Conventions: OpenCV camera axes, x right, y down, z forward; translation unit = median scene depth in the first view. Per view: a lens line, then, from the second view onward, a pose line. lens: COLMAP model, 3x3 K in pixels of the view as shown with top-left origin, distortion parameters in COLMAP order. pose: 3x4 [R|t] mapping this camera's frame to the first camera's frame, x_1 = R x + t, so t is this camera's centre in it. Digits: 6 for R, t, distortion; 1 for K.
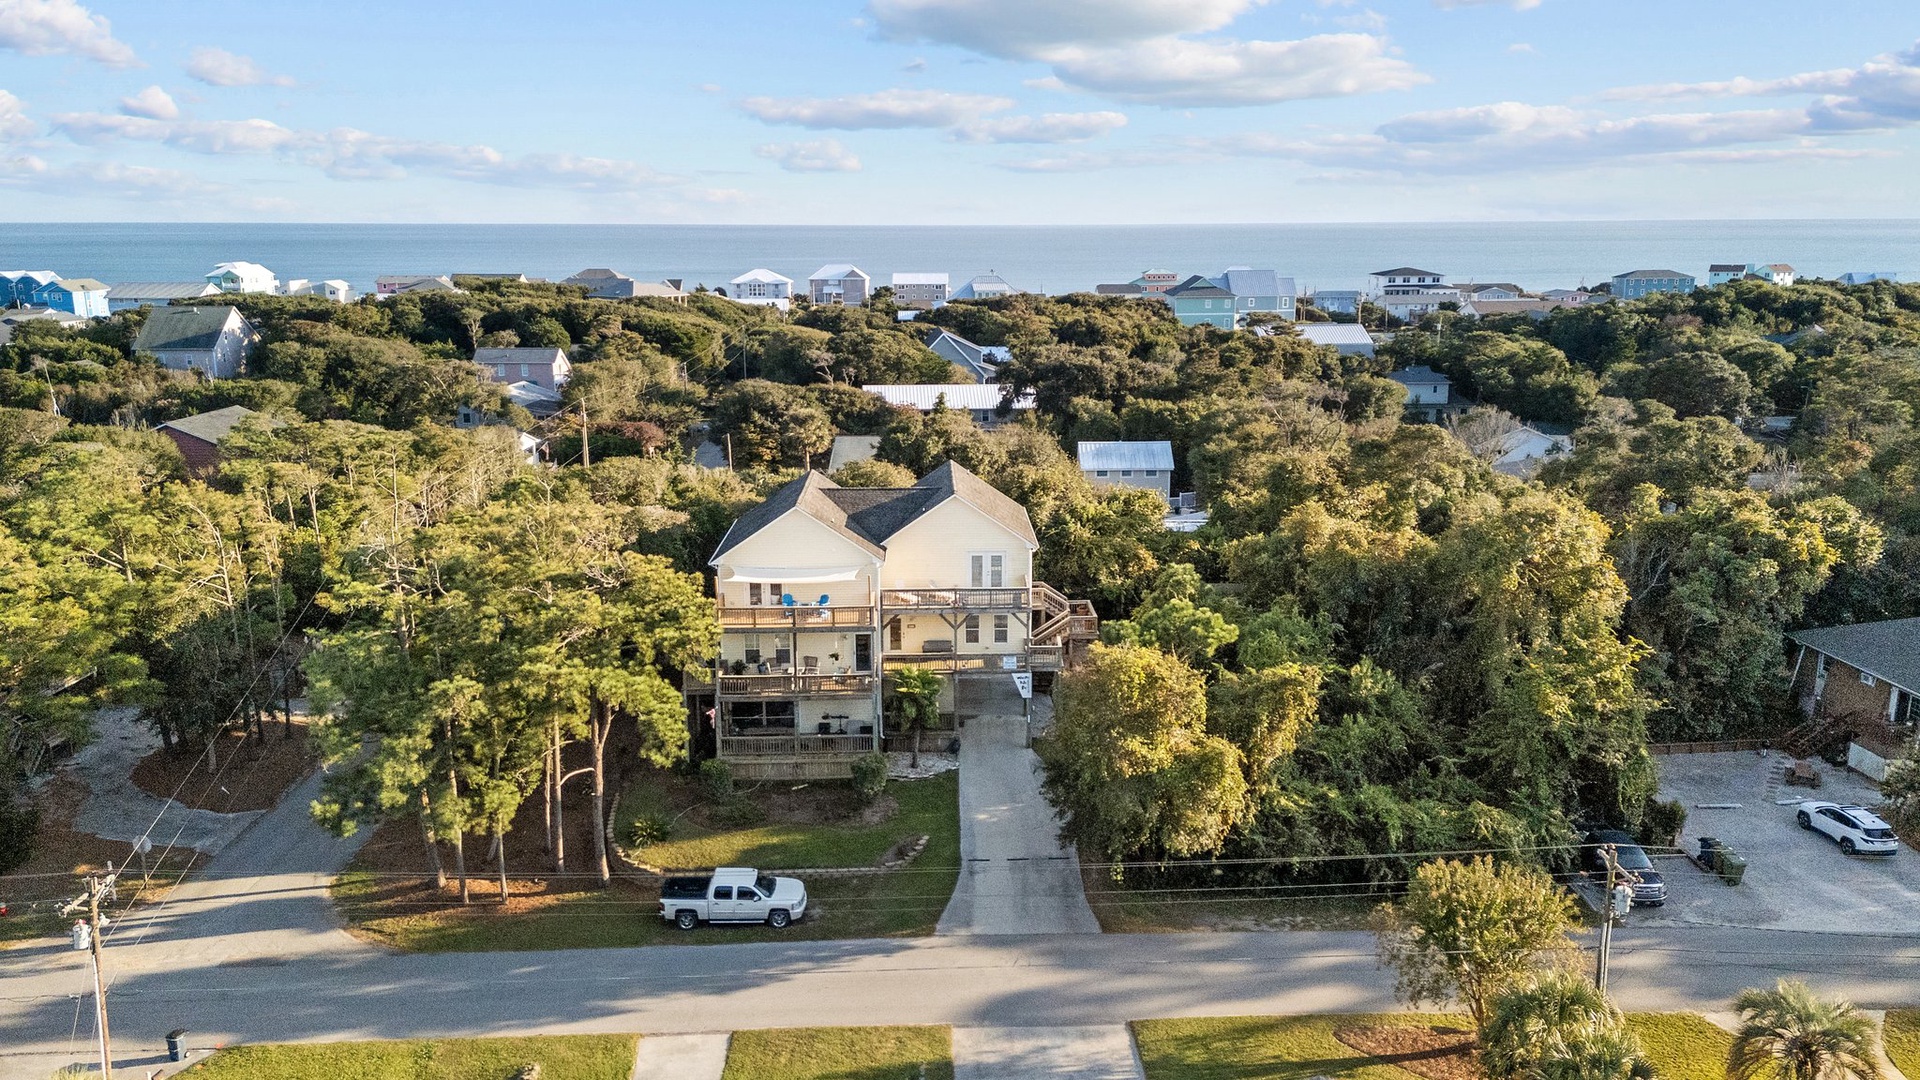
lens RADIAL K [[1542.0, 0, 960.0], [0, 1542.0, 540.0], [0, 0, 1]] dist [0.123152, -0.148855]
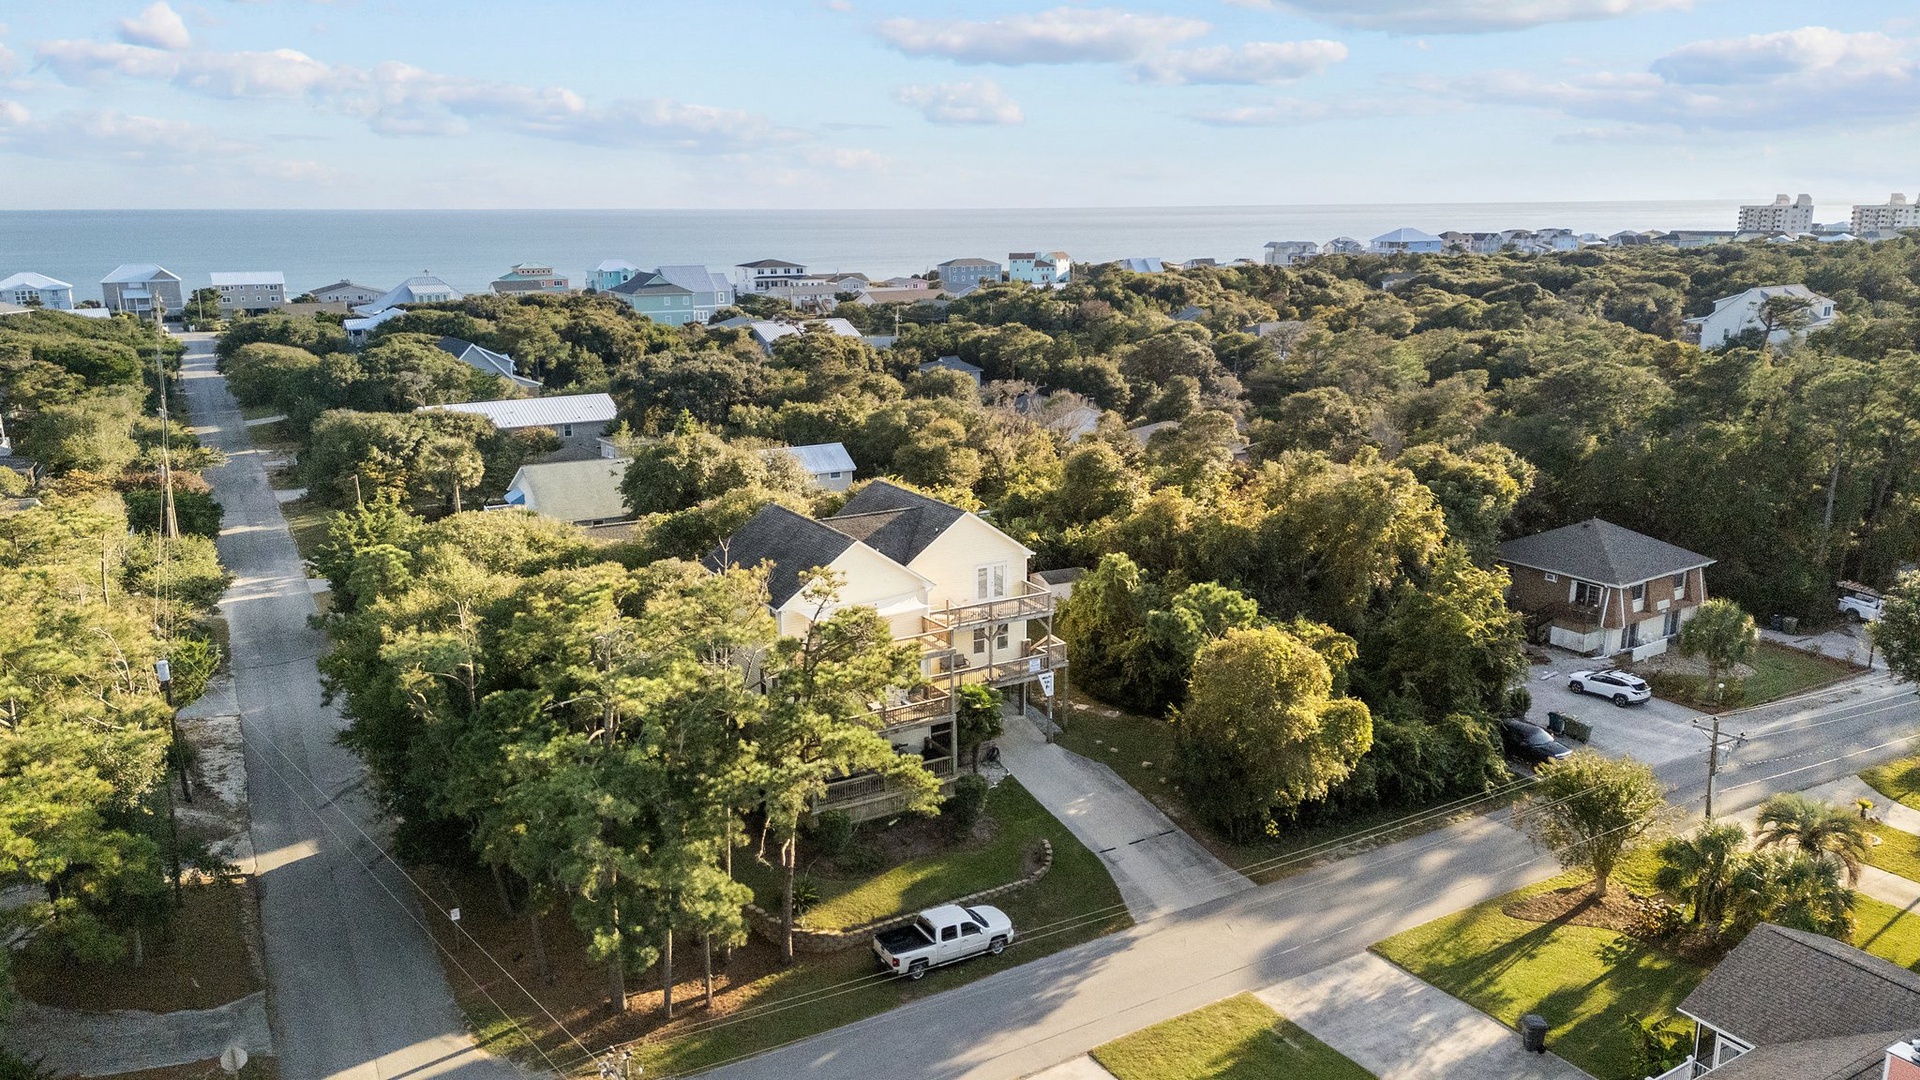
lens RADIAL K [[1542.0, 0, 960.0], [0, 1542.0, 540.0], [0, 0, 1]] dist [0.123152, -0.148855]
pose [[0.856582, -0.115855, 0.502837, -0.552778], [0.109664, 0.993081, 0.041996, -0.057573], [-0.504224, 0.019170, 0.863360, 0.117485]]
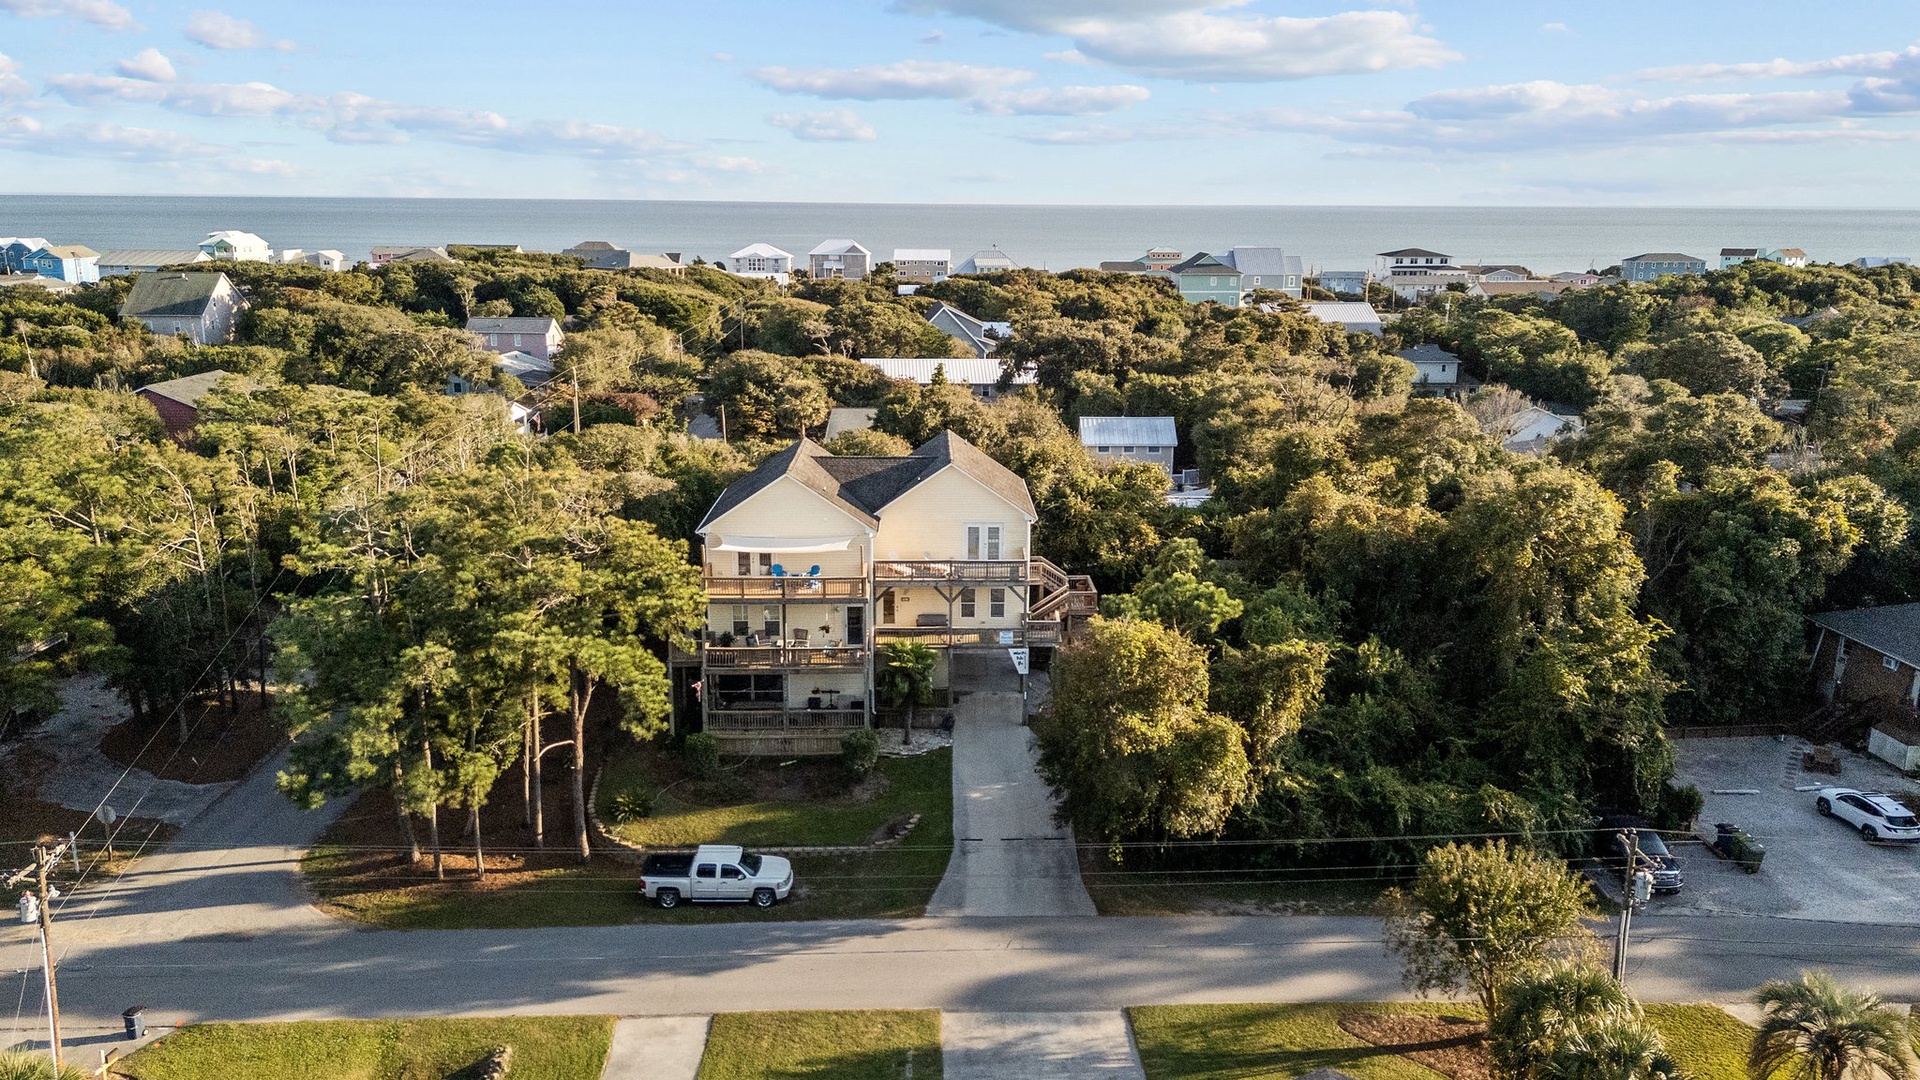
lens RADIAL K [[1542.0, 0, 960.0], [0, 1542.0, 540.0], [0, 0, 1]] dist [0.123152, -0.148855]
pose [[0.999953, 0.009657, -0.000659, 0.003331], [-0.009650, 0.999899, 0.010462, 0.008523], [0.000760, -0.010455, 0.999945, 0.031973]]
